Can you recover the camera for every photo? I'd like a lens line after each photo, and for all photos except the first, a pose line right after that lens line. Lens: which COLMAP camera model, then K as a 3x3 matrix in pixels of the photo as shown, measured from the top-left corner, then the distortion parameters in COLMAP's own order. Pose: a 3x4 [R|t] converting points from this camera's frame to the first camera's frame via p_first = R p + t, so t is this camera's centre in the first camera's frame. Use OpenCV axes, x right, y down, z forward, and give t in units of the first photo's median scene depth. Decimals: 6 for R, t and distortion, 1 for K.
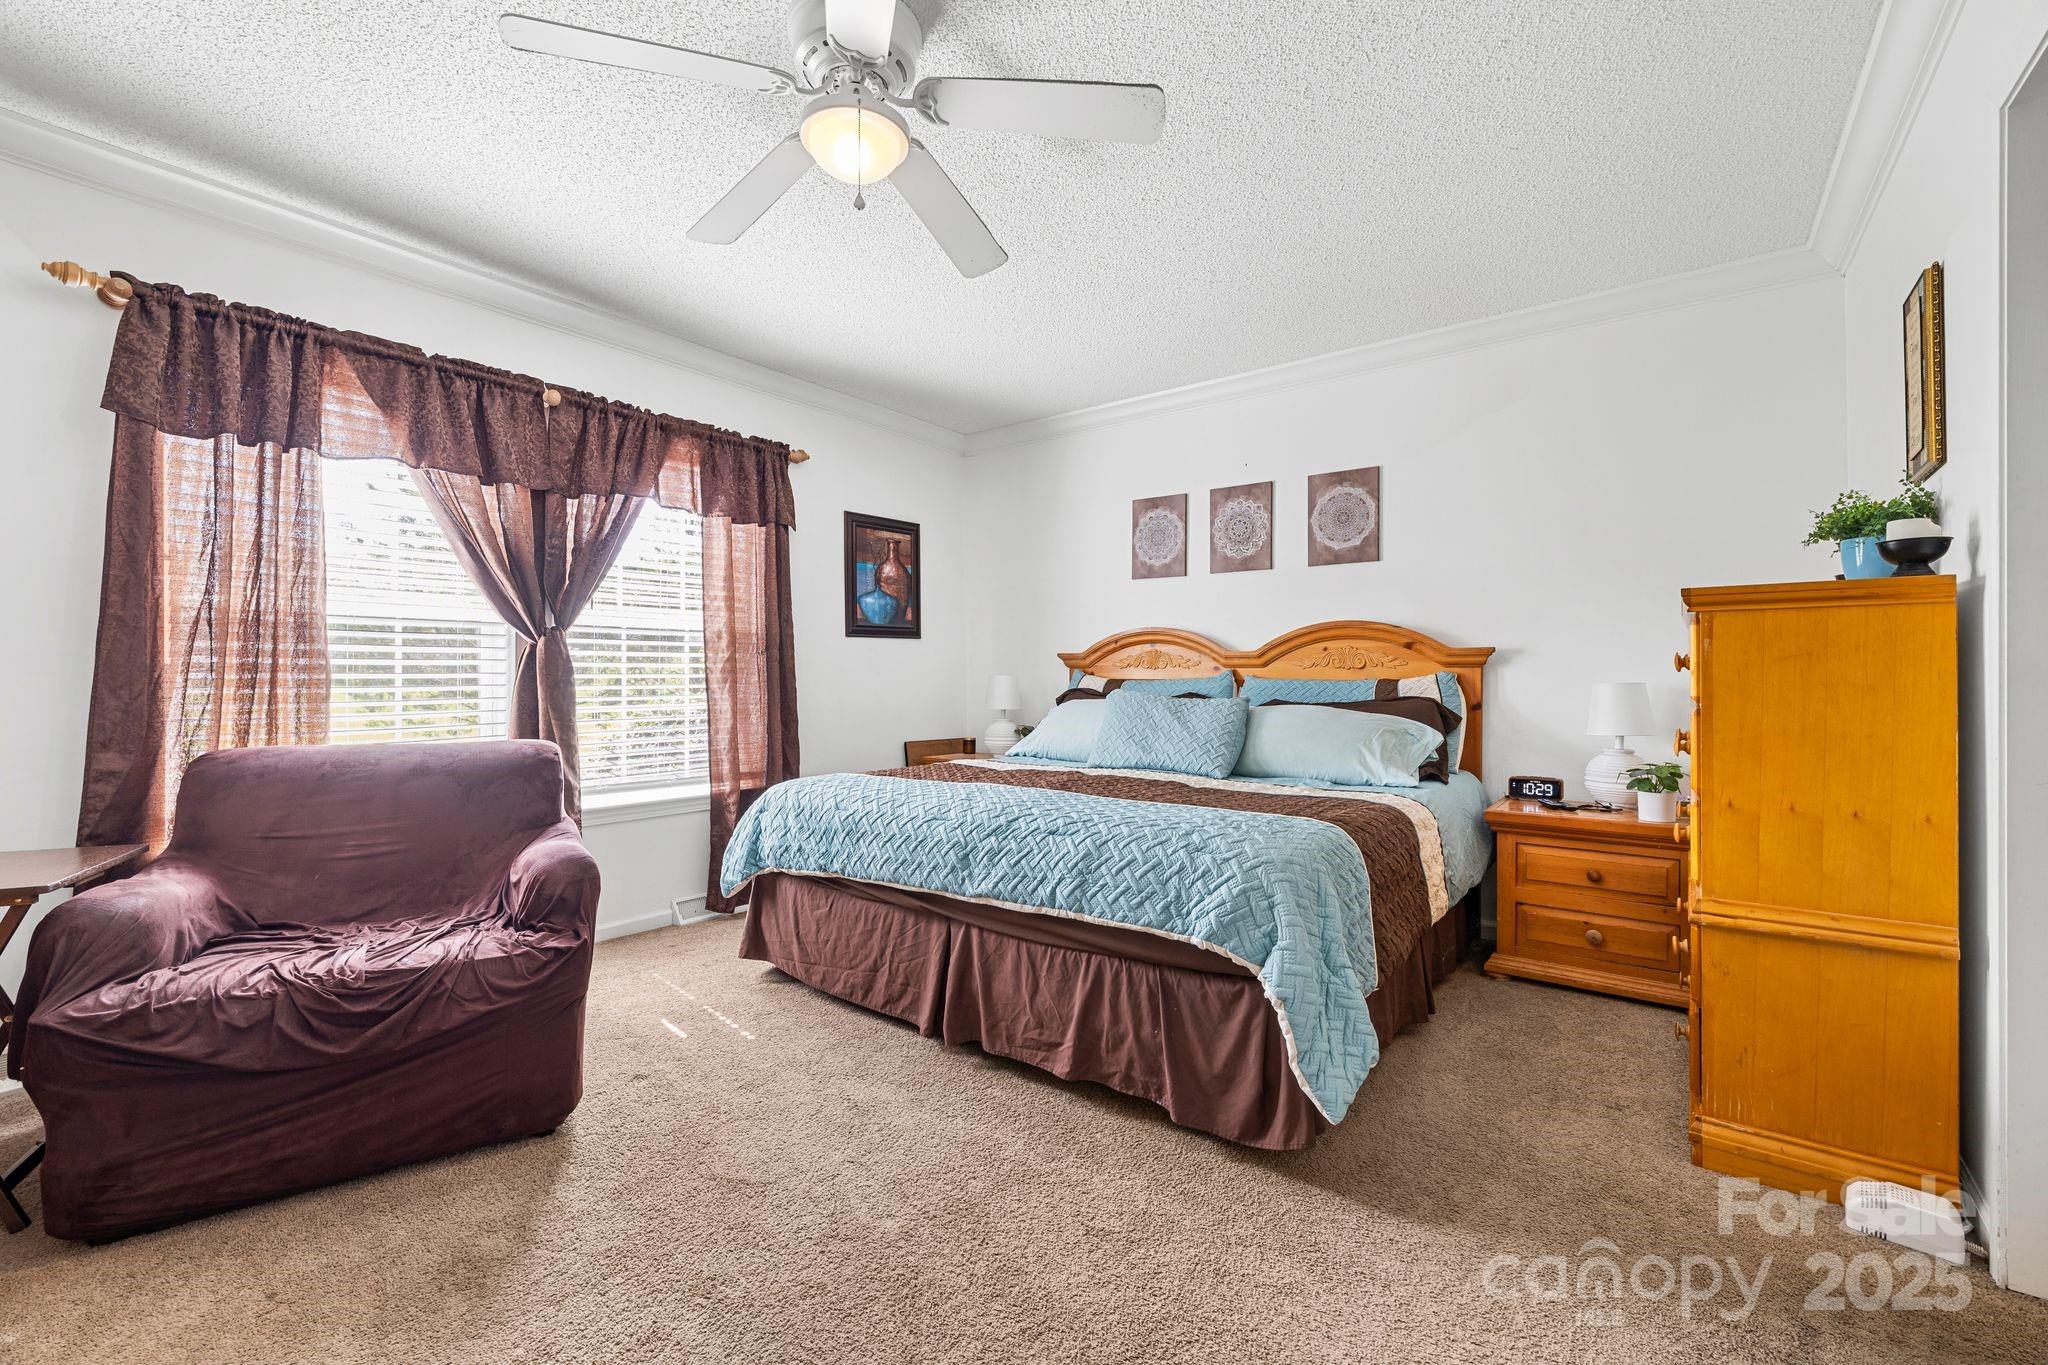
lens RADIAL K [[848.8, 0, 1020.5], [0, 848.8, 668.7], [0, 0, 1]] dist [-0.001777, -0.000290]
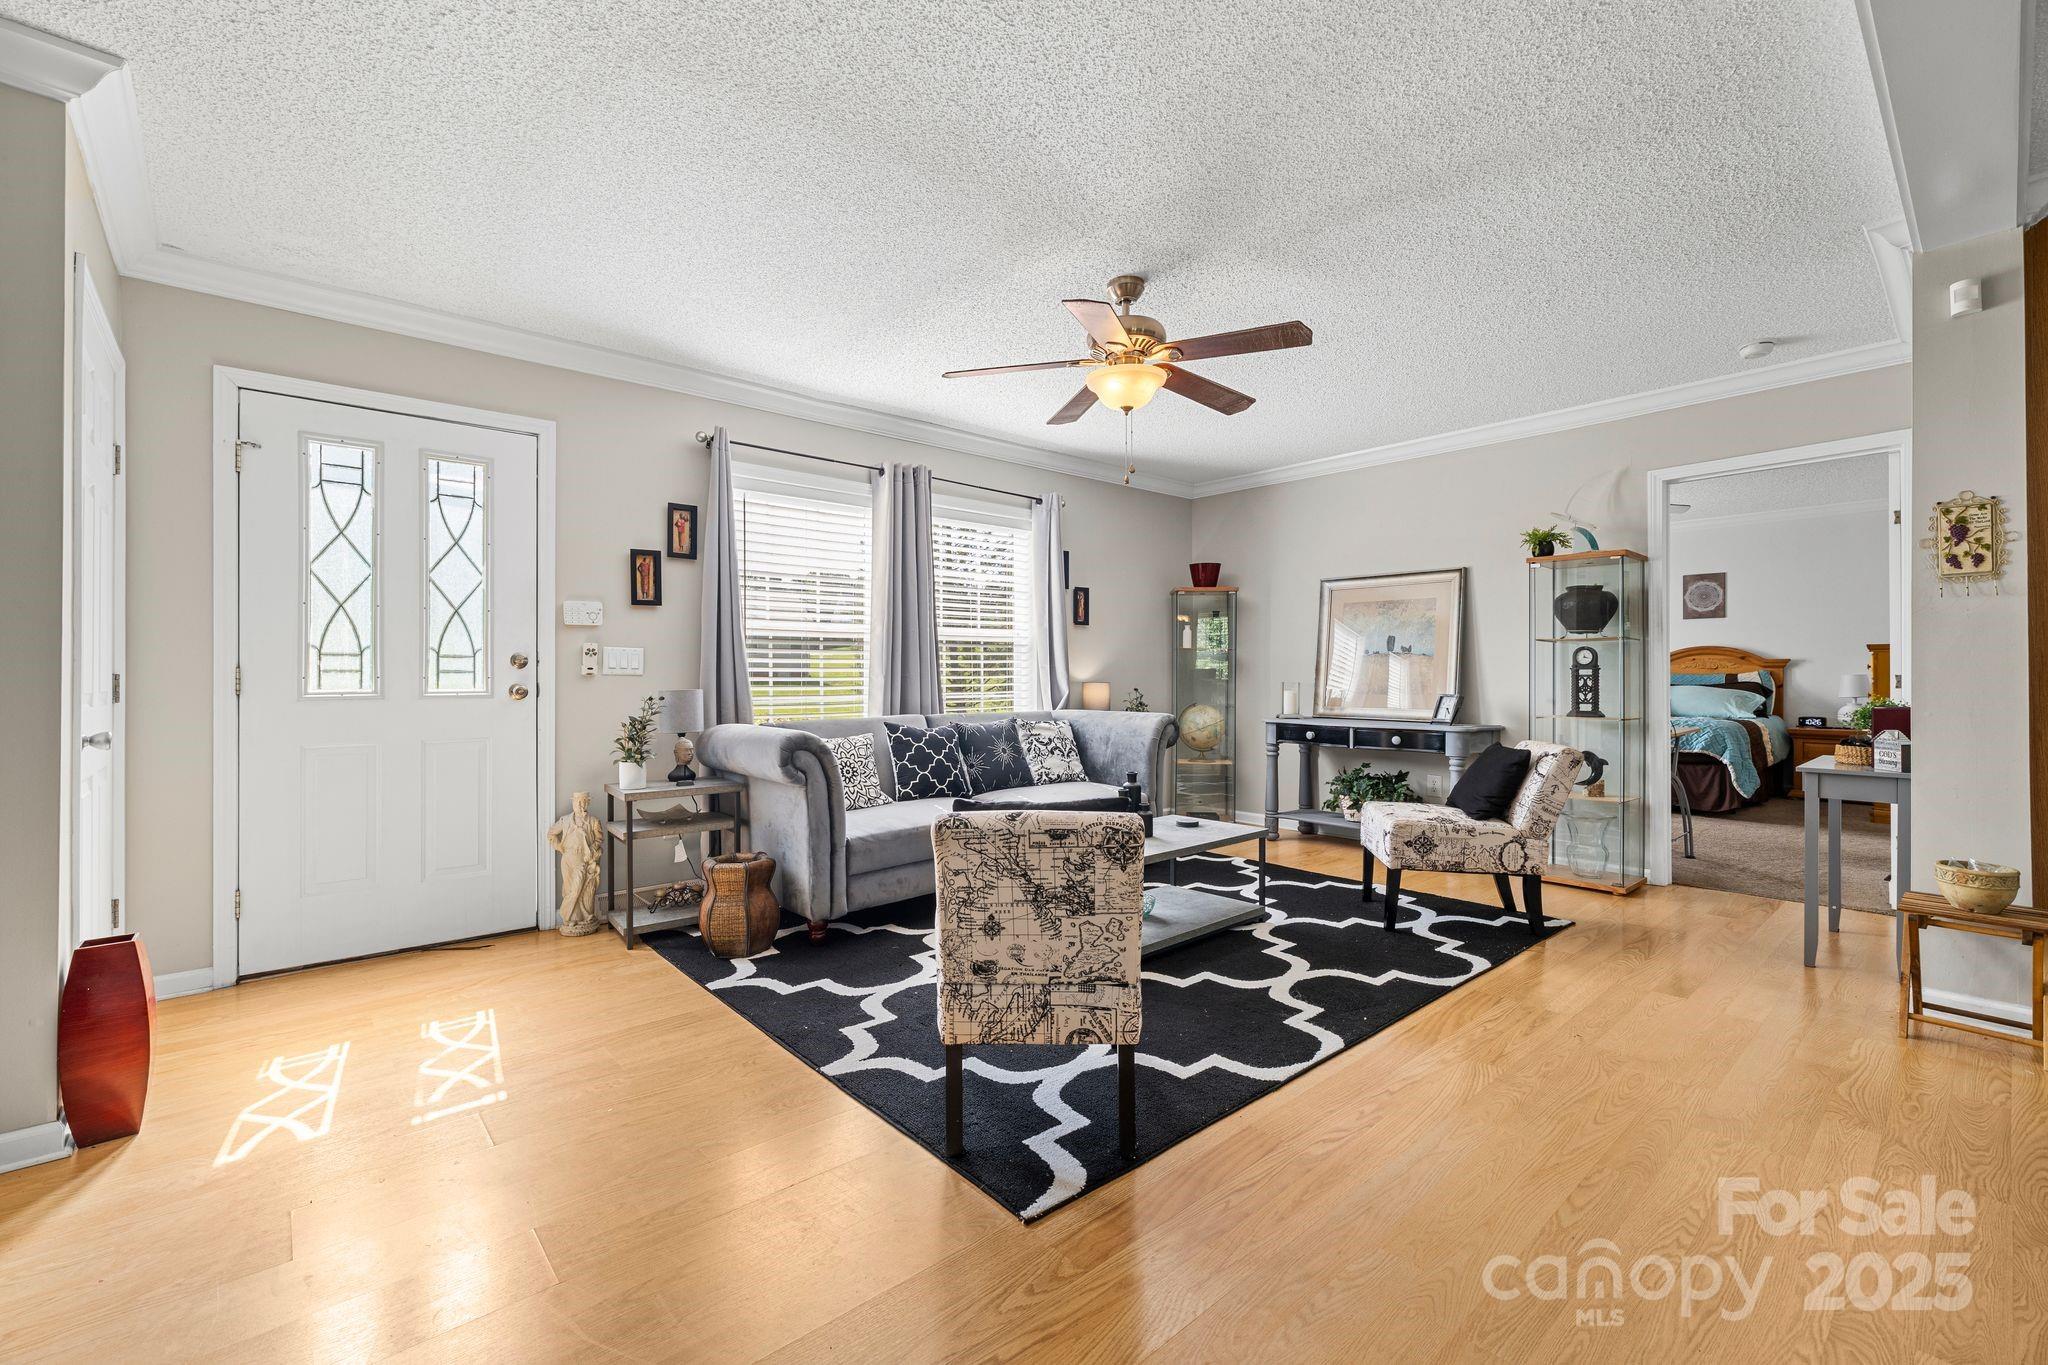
lens RADIAL K [[848.8, 0, 1028.7], [0, 848.8, 679.1], [0, 0, 1]] dist [-0.001777, -0.000290]
pose [[0.981089, -0.006023, -0.193462, -0.859901], [0.007171, 0.999961, 0.005234, 0.001632], [0.193423, -0.006523, 0.981094, -1.386127]]
